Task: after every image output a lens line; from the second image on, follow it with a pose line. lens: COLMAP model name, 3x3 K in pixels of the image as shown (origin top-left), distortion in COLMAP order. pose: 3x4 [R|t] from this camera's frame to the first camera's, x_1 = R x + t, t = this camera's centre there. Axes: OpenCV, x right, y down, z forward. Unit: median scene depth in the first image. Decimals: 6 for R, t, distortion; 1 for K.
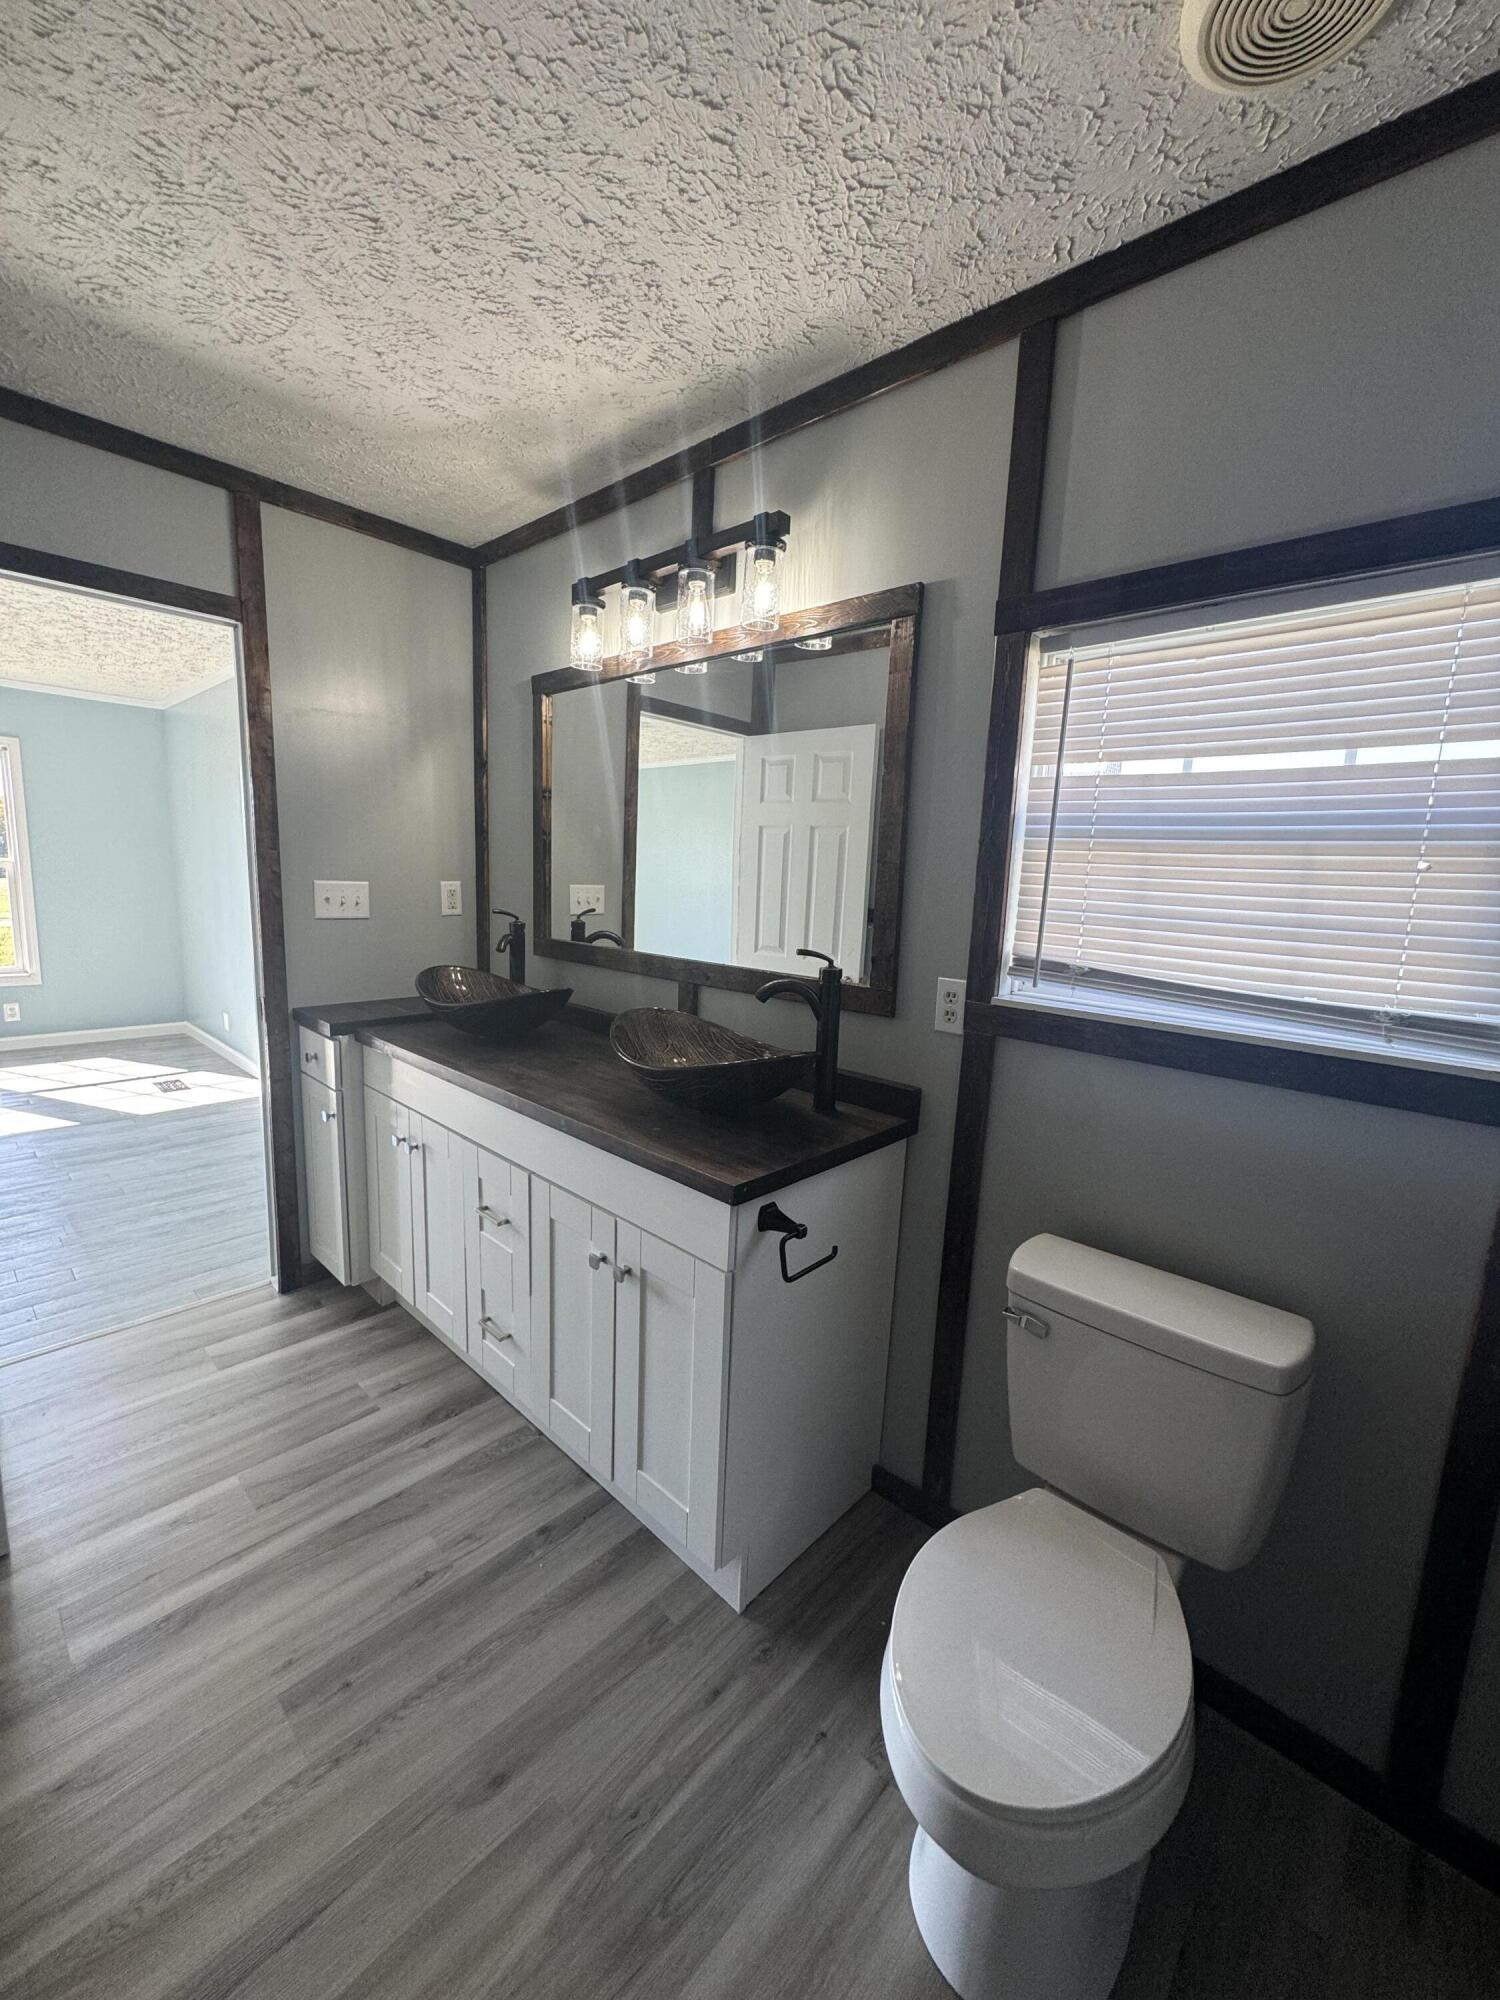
lens RADIAL K [[801.7, 0, 750.0], [0, 801.7, 1000.0], [0, 0, 1]] dist [0.002705, 0.000122]
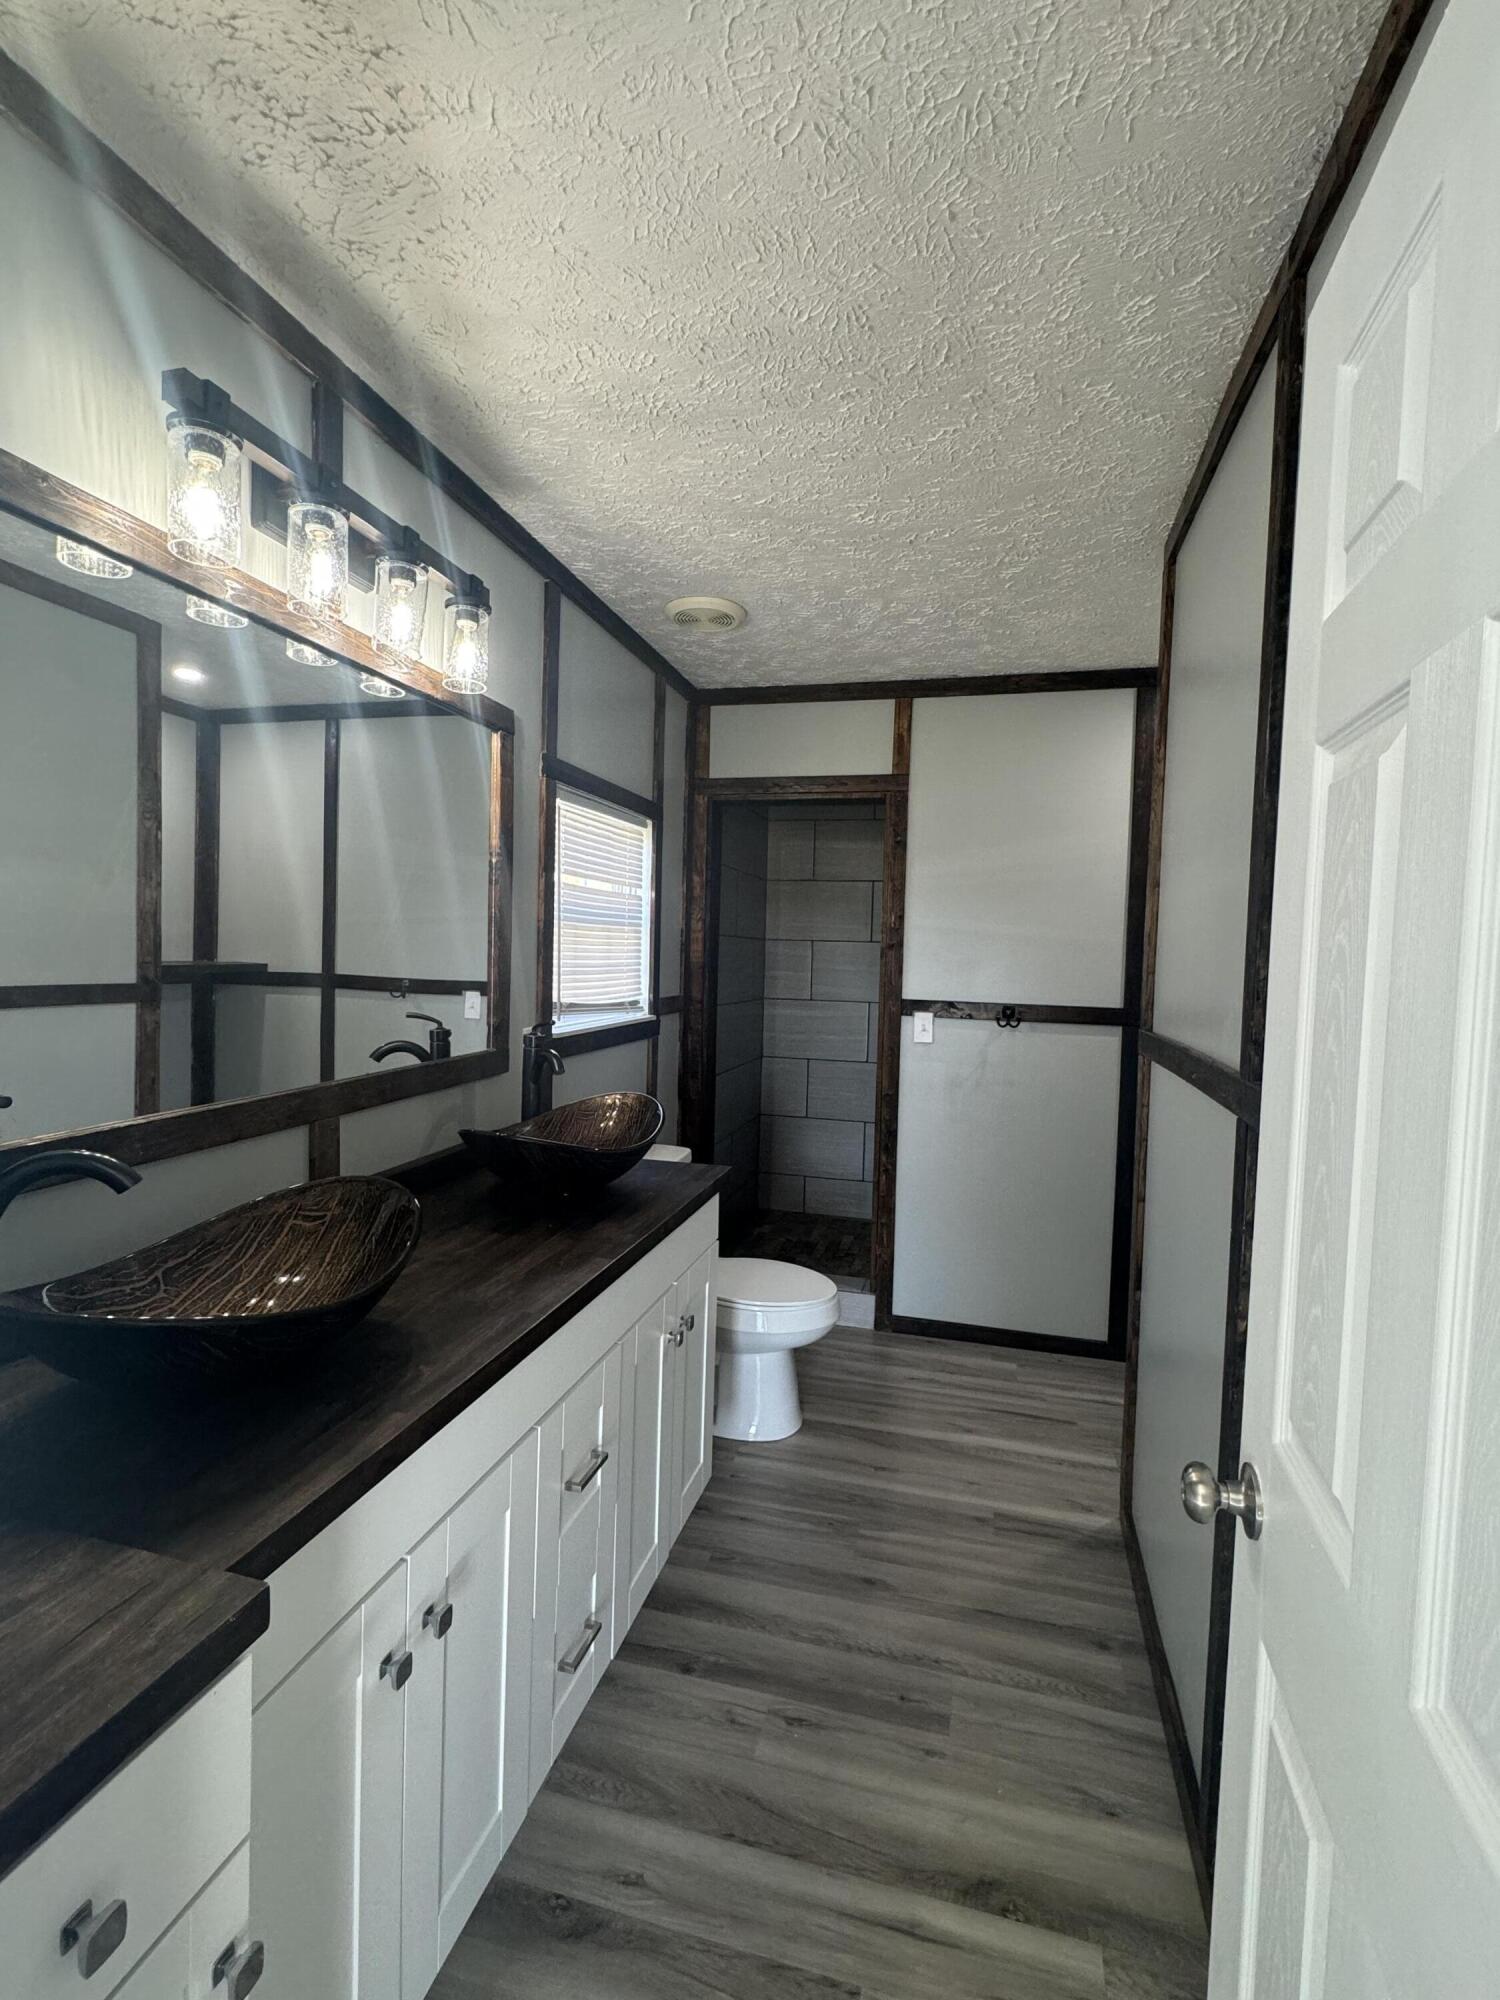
lens RADIAL K [[925.6, 0, 750.0], [0, 925.6, 1000.0], [0, 0, 1]] dist [0.000347, -0.000129]
pose [[-0.473708, -0.100781, 0.874897, -1.233192], [0.089850, 0.982716, 0.161850, -0.284052], [-0.876087, 0.155279, -0.456465, 1.400345]]
